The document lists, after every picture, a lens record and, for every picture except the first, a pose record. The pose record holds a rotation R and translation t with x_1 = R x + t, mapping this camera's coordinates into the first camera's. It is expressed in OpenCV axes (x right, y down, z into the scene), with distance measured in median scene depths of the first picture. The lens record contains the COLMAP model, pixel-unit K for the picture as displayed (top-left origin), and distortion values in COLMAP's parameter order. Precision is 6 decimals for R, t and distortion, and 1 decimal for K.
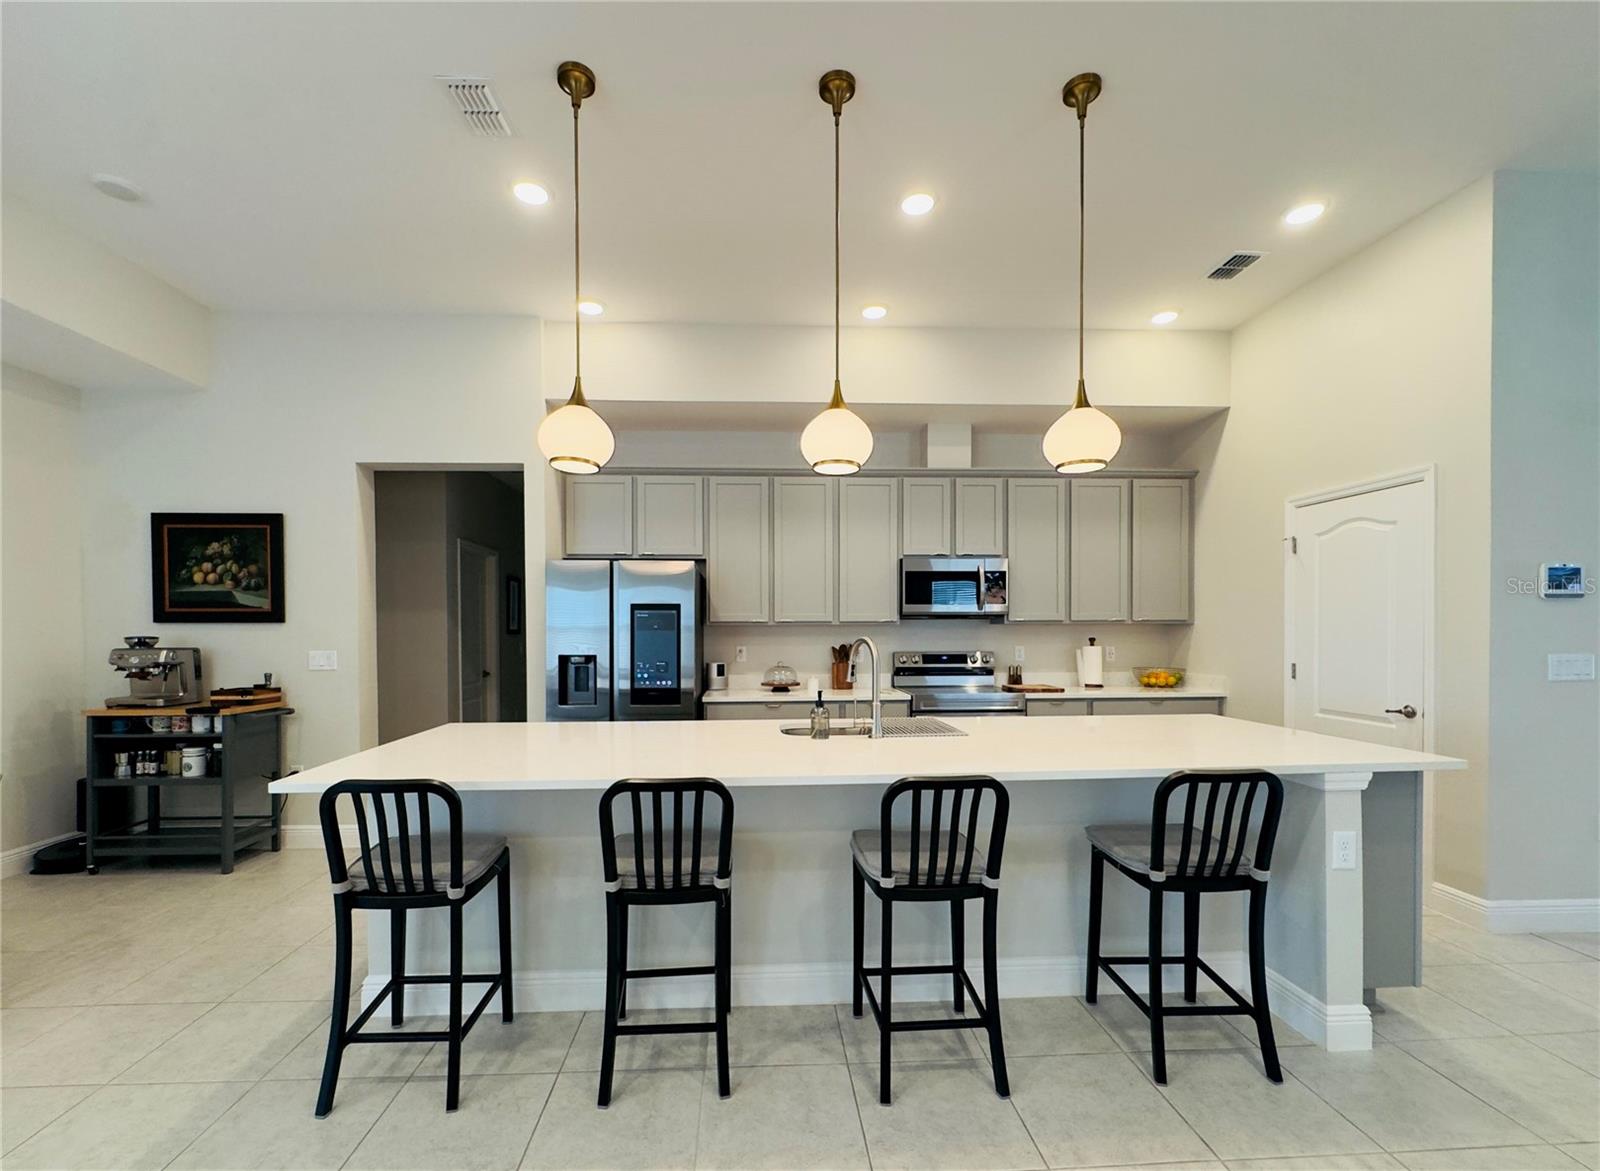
lens RADIAL K [[668.8, 0, 789.7], [0, 668.8, 636.2], [0, 0, 1]] dist [-0.002784, -0.000339]
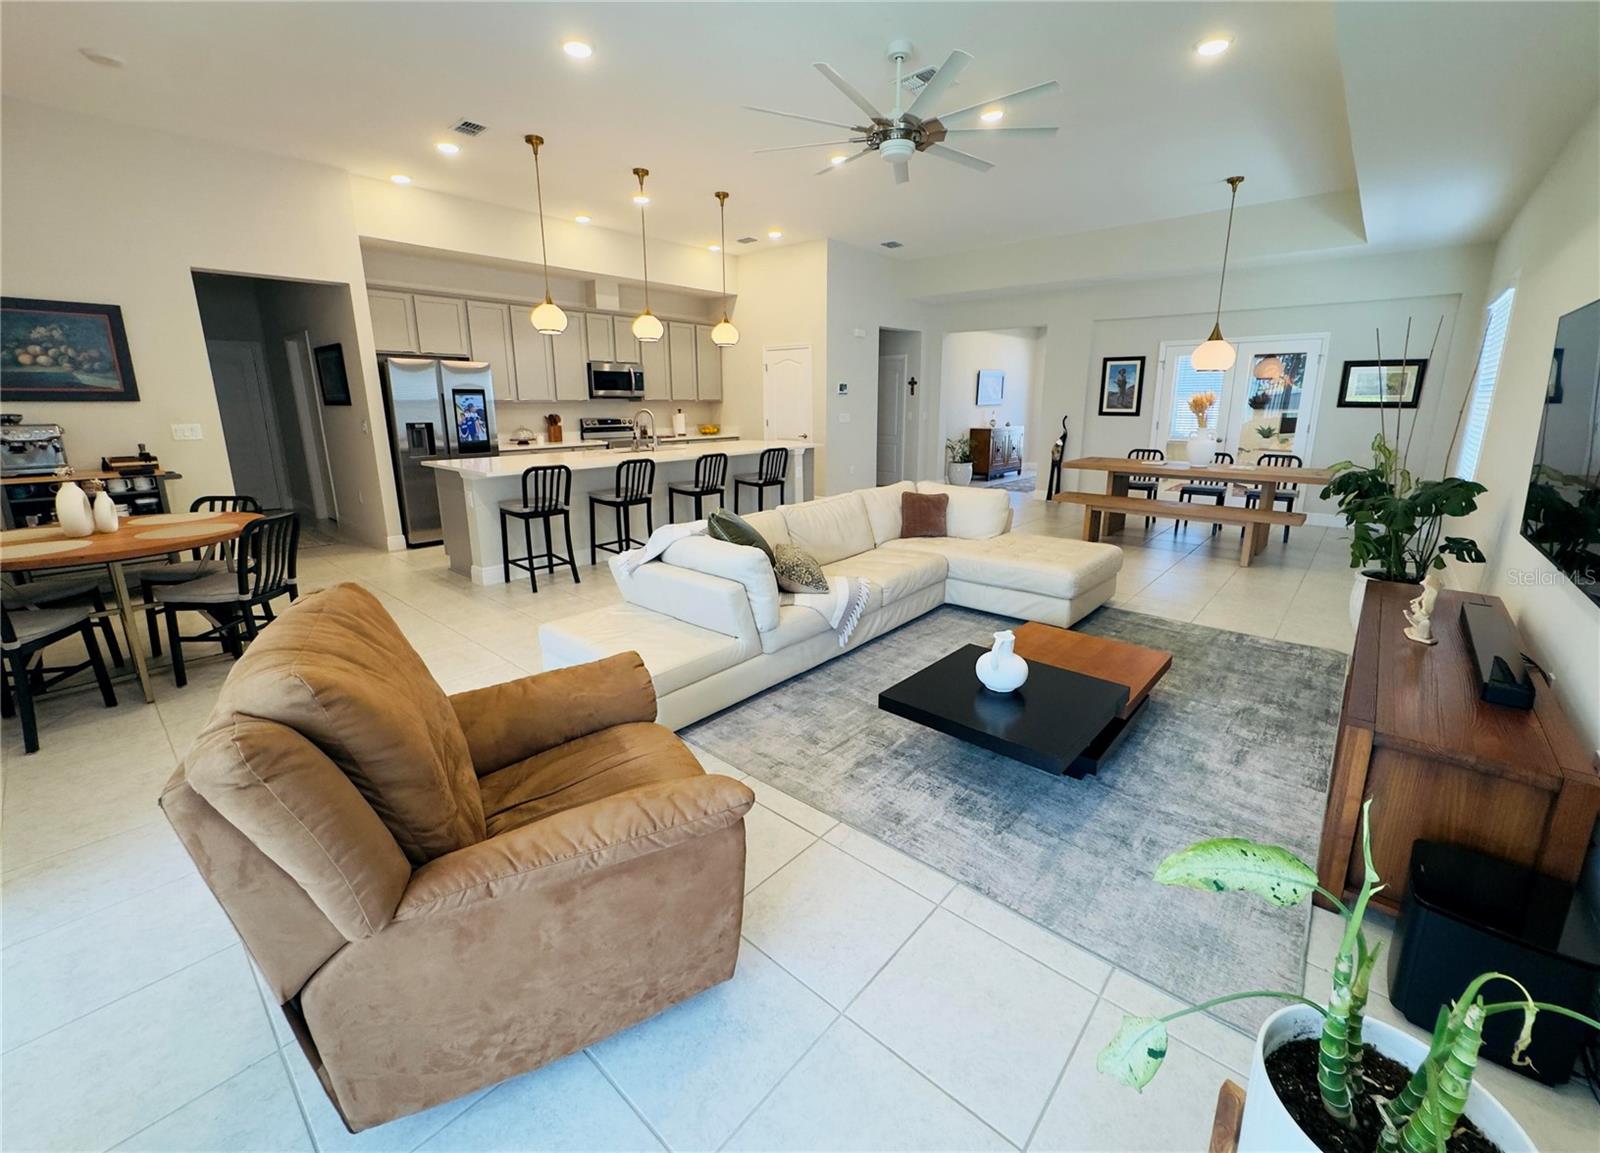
lens RADIAL K [[646.0, 0, 814.4], [0, 646.0, 542.1], [0, 0, 1]] dist [-0.004243, 0.000263]
pose [[0.689008, -0.152507, 0.708526, -0.783958], [0.005218, 0.978628, 0.205572, -0.003830], [-0.724735, -0.137944, 0.675078, -0.693859]]
